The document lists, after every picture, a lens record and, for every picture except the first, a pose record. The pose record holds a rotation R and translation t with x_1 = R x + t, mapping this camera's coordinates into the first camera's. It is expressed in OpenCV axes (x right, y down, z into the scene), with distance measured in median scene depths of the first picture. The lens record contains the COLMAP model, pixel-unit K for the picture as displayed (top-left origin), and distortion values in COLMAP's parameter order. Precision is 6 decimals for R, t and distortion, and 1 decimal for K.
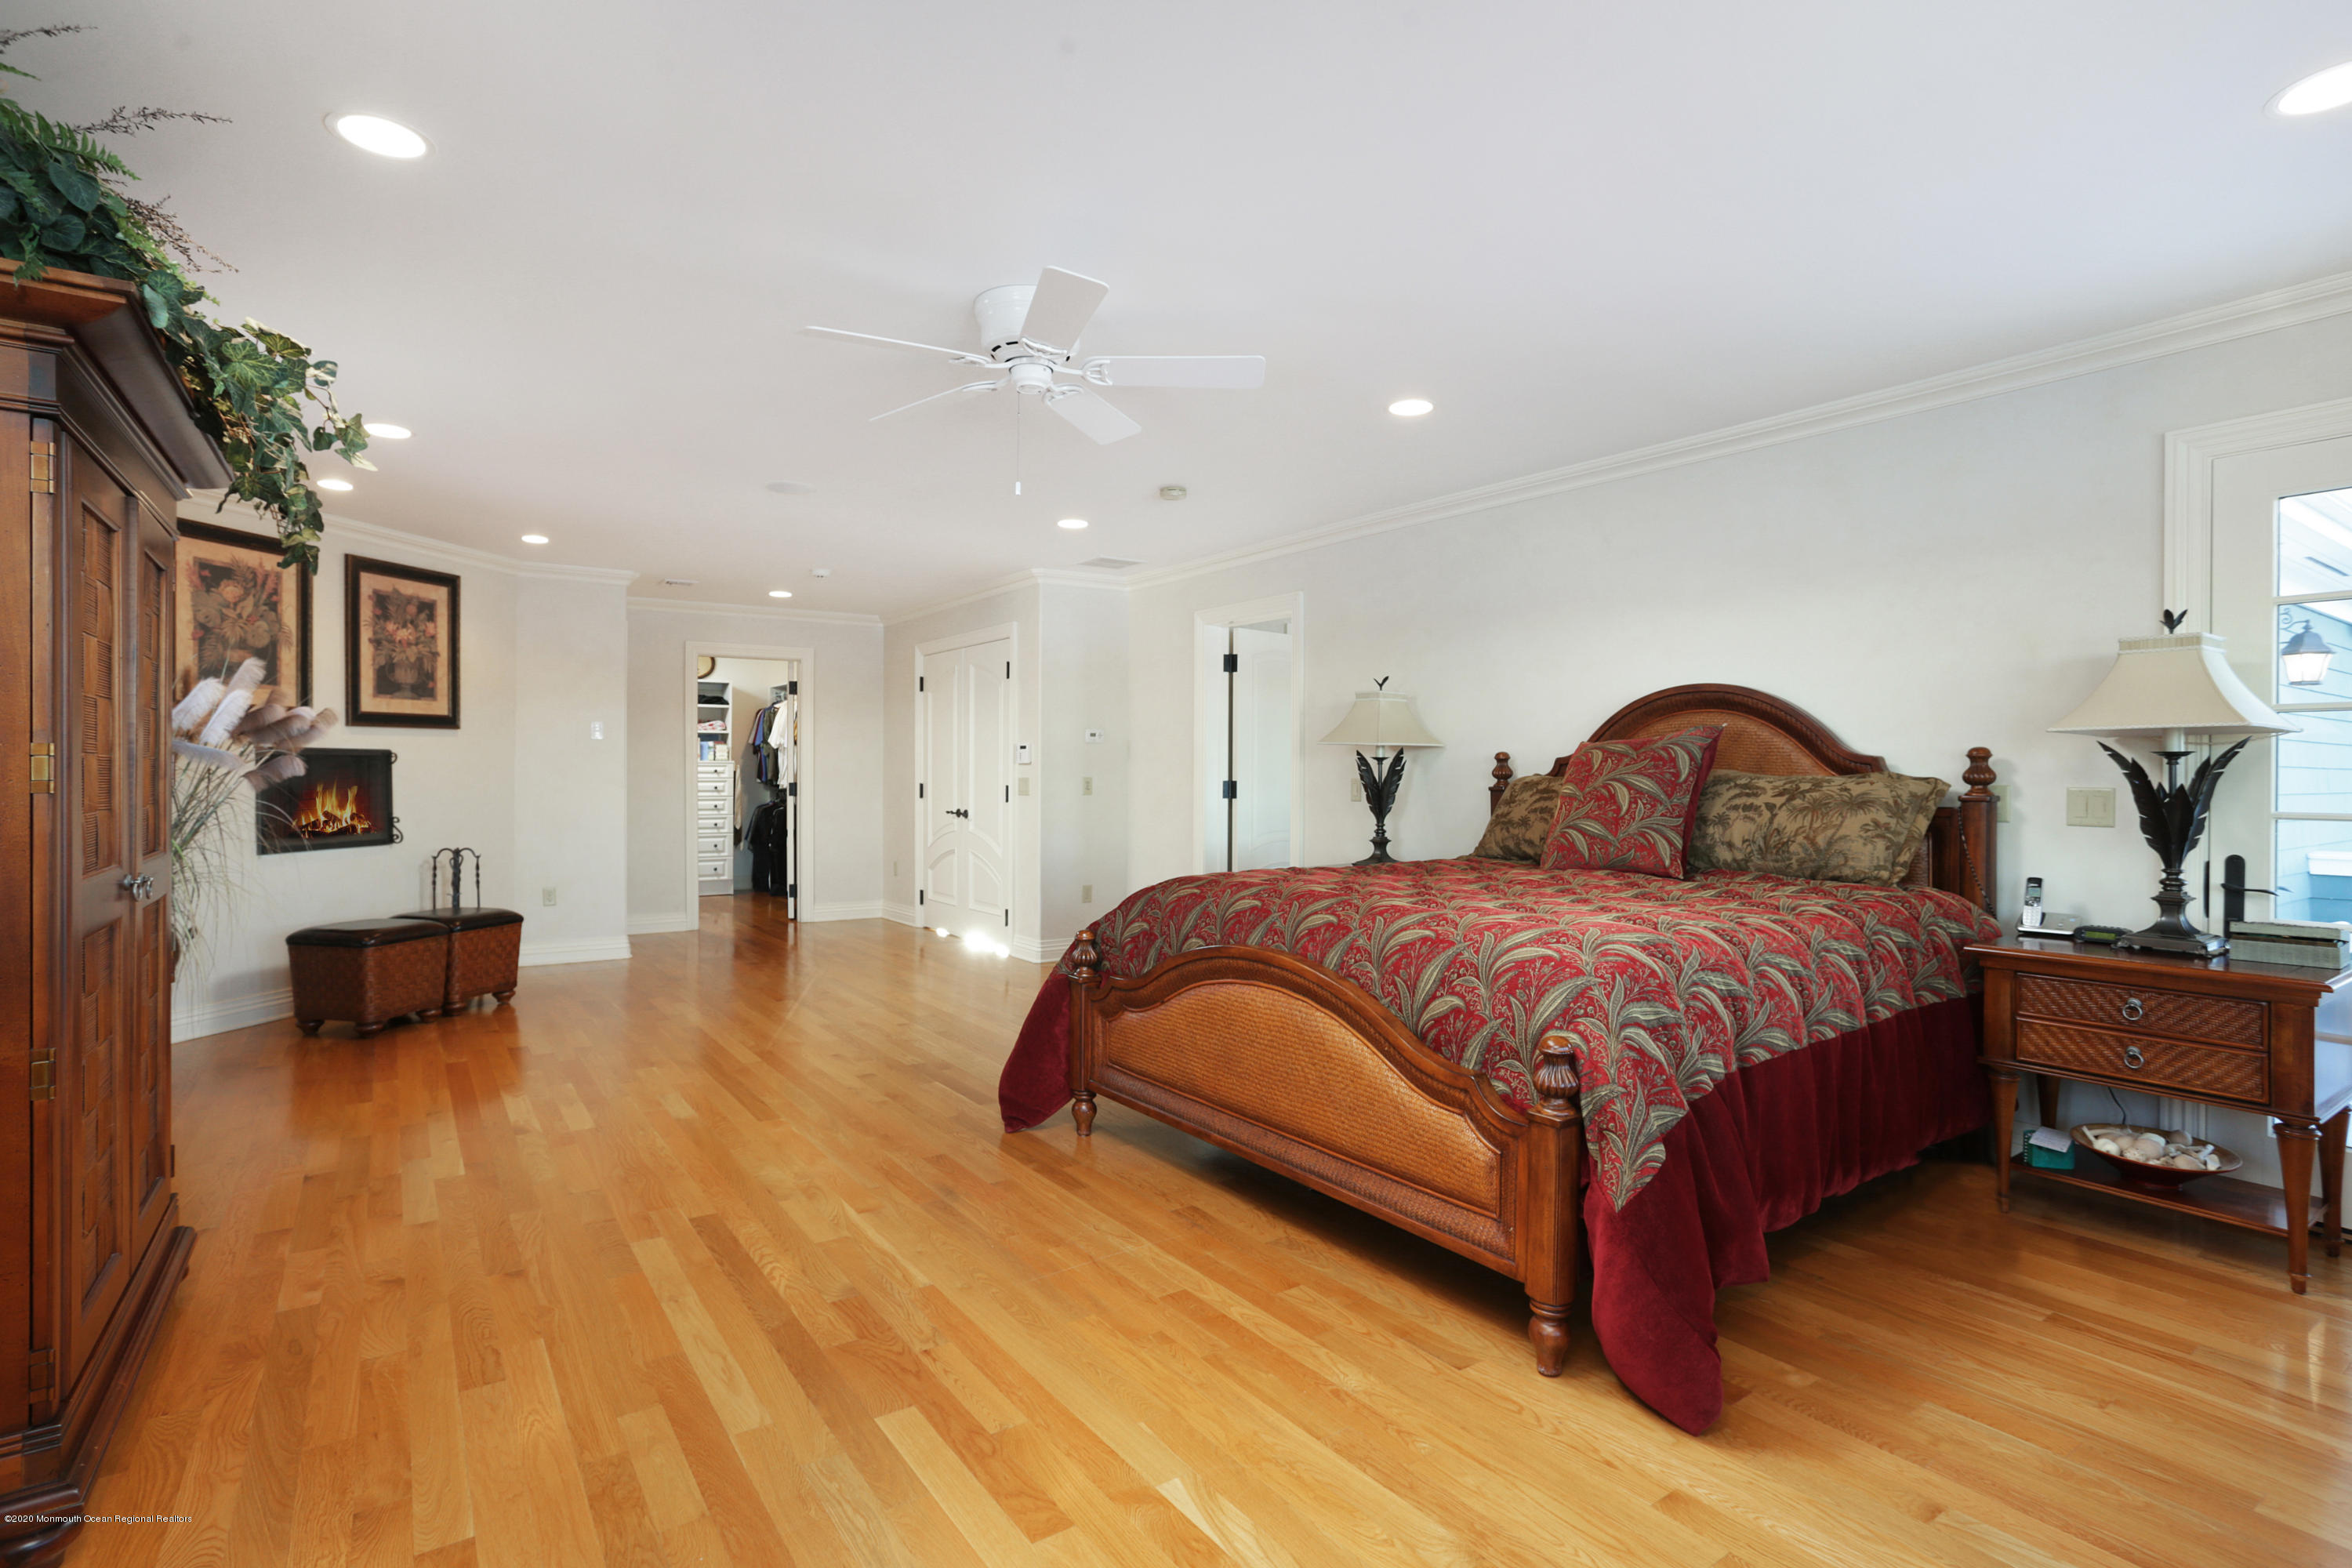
lens RADIAL K [[1199.5, 0, 1171.0], [0, 1199.5, 774.2], [0, 0, 1]] dist [0.005011, 0.003644]
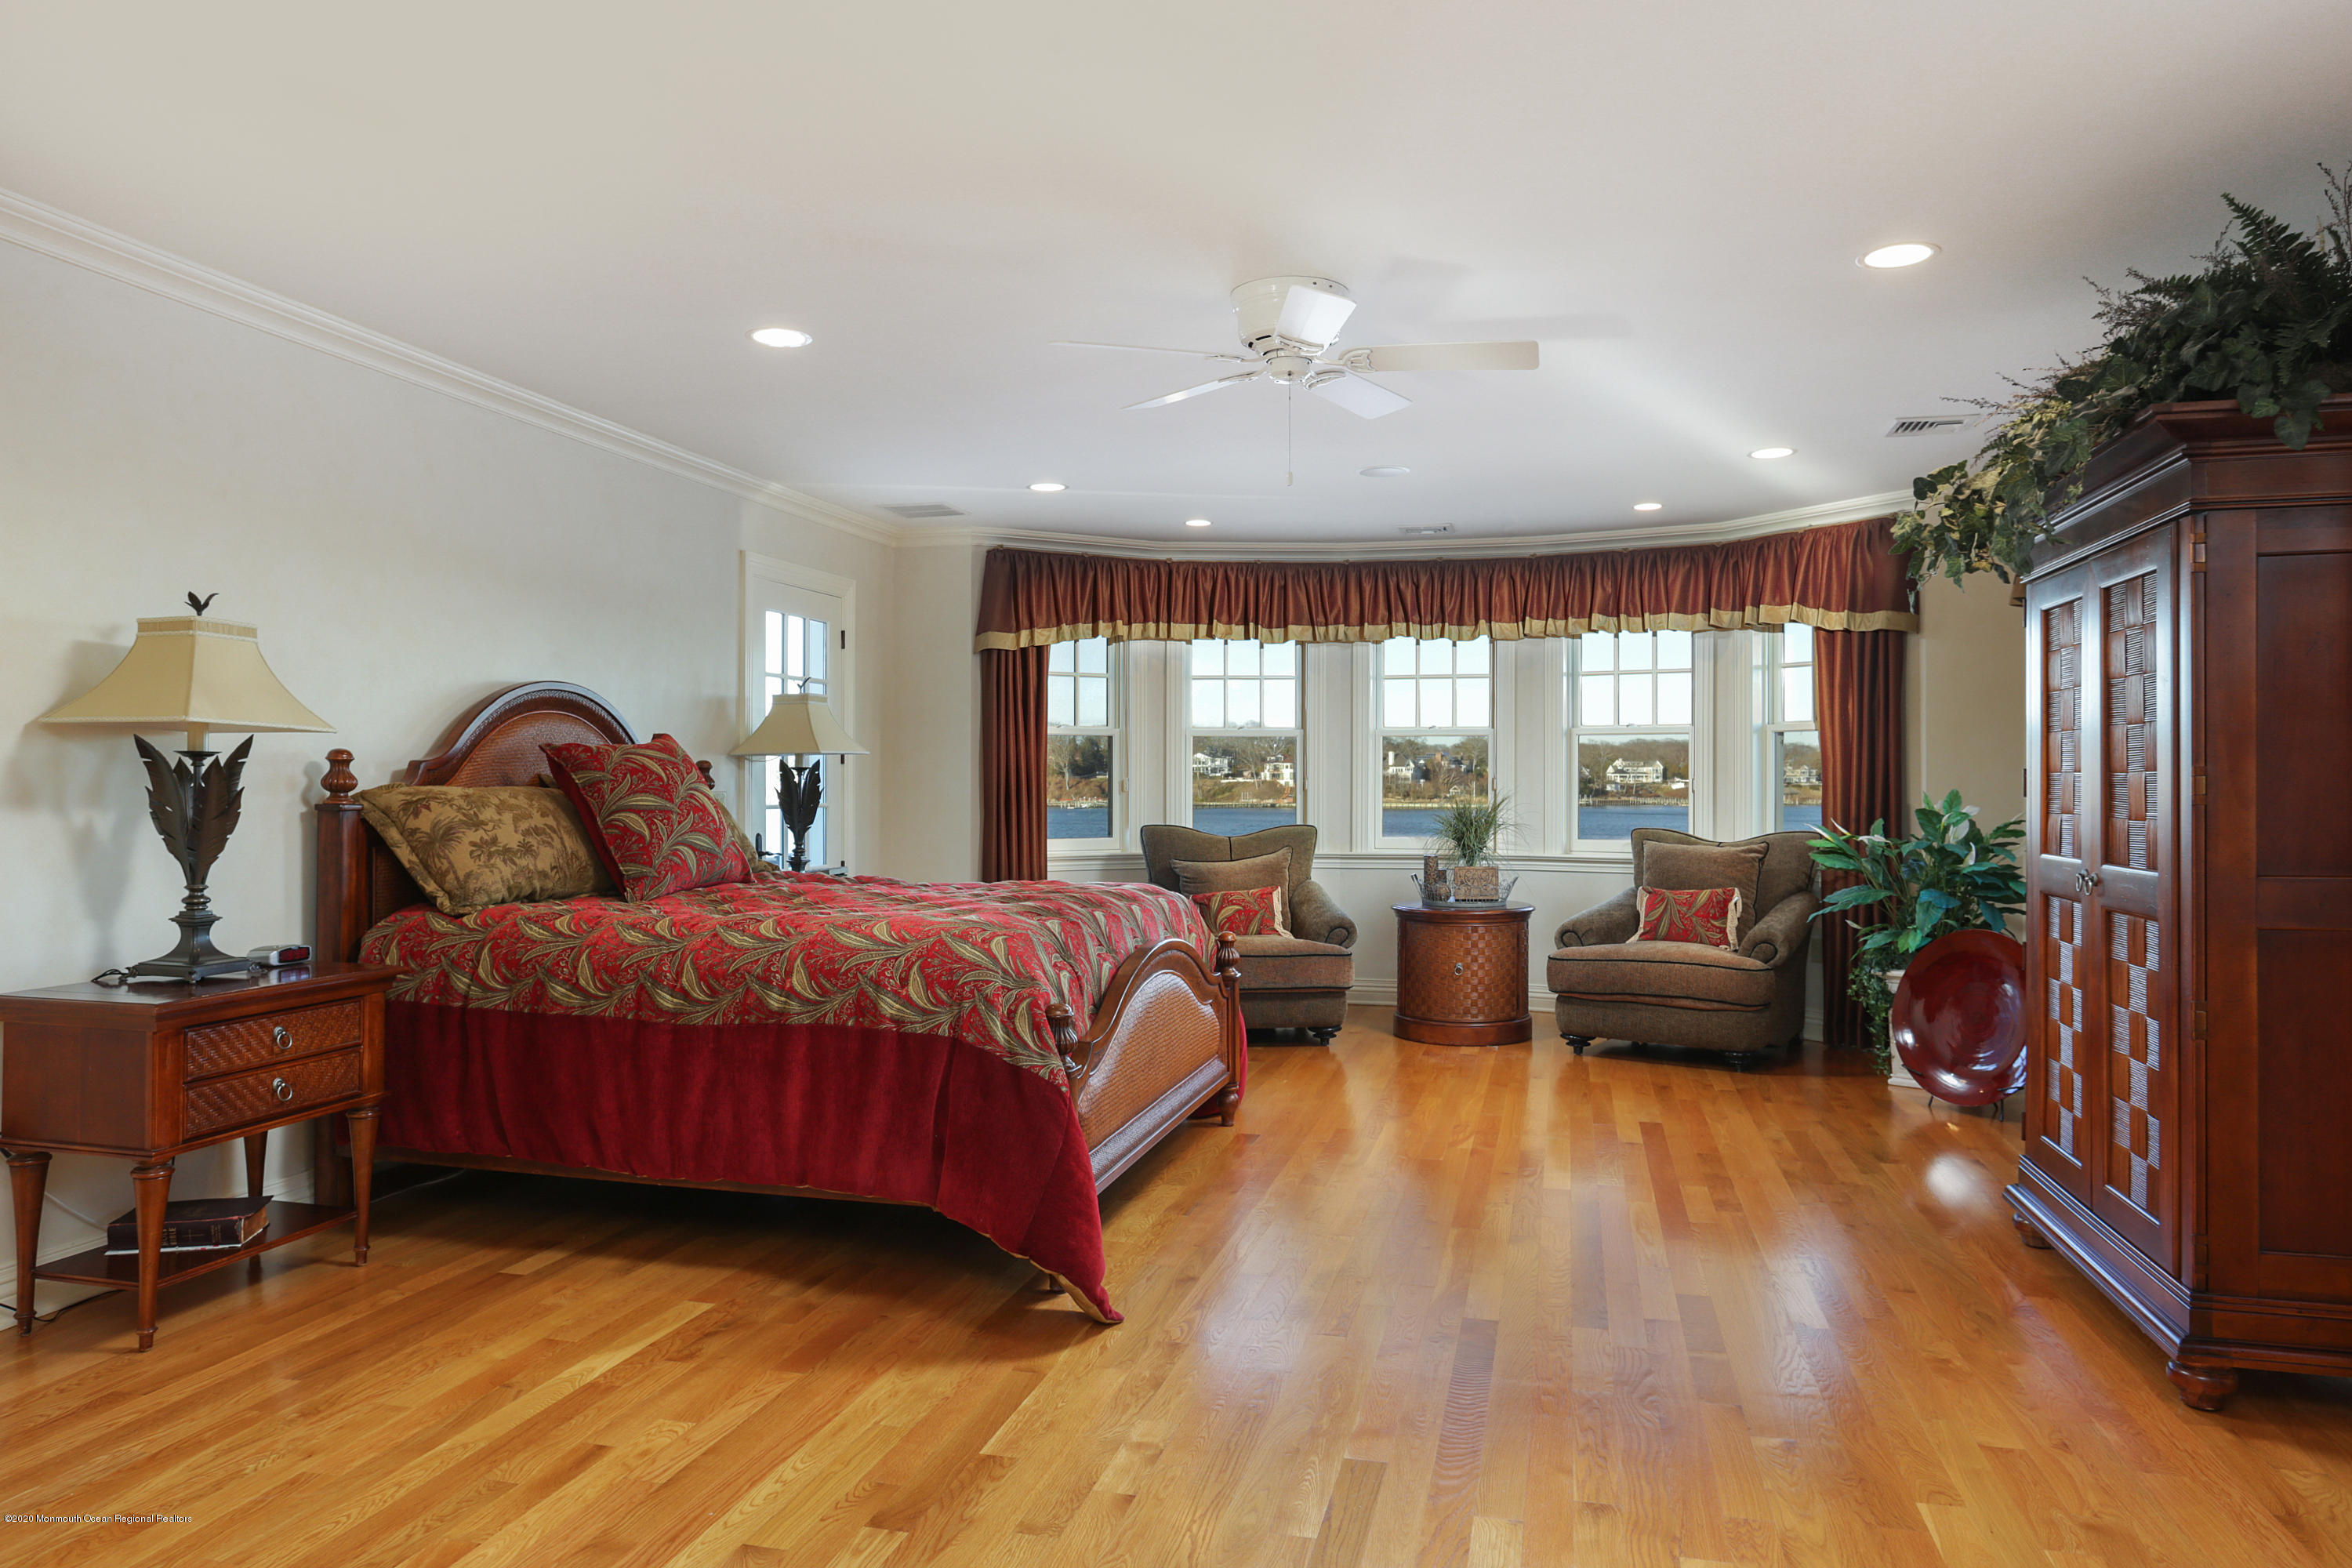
lens RADIAL K [[1618.7, 0, 1163.2], [0, 1618.7, 787.0], [0, 0, 1]] dist [0.004912, 0.000028]
pose [[-0.664944, 0.005907, 0.746870, -0.666012], [0.005385, 0.999981, -0.003114, 0.006845], [-0.746874, 0.001951, -0.664963, 1.275295]]
